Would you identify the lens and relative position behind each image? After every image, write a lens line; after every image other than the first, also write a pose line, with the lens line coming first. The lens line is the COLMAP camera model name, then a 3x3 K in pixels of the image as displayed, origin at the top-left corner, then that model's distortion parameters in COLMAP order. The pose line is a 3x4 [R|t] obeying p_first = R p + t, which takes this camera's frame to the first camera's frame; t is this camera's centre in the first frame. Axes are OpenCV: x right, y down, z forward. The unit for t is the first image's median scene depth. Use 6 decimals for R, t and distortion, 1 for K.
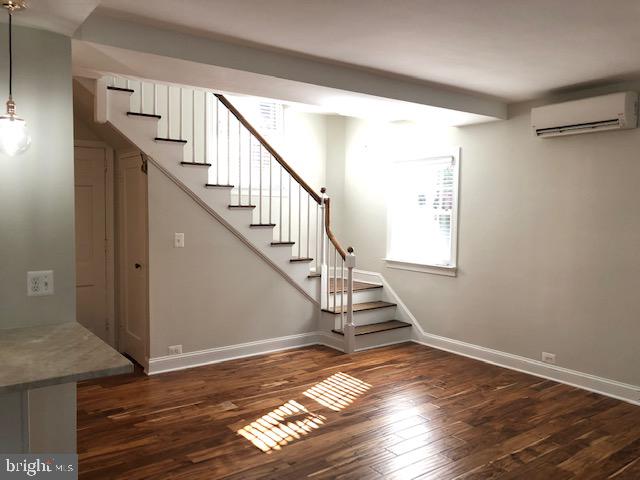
lens RADIAL K [[536.5, 0, 319.0], [0, 536.5, 244.5], [0, 0, 1]] dist [0.031395, 0.012638]
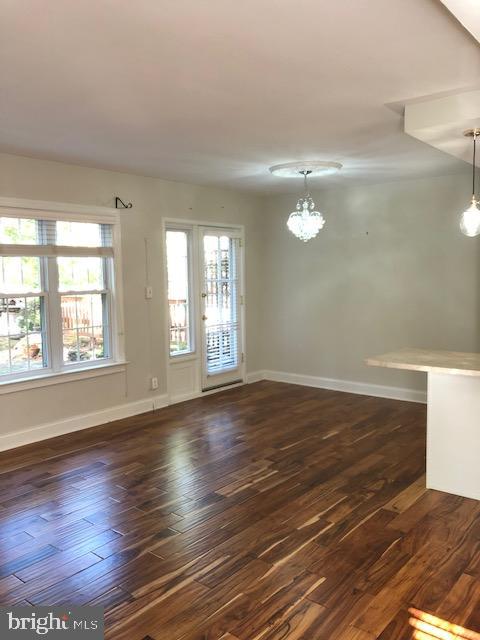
lens RADIAL K [[536.5, 0, 245.1], [0, 536.5, 322.1], [0, 0, 1]] dist [0.031395, 0.012638]
pose [[-0.970039, 0.039447, -0.239725, 0.198090], [-0.000428, 0.986452, 0.164051, -0.086065], [0.242948, 0.159238, -0.956880, 1.136675]]
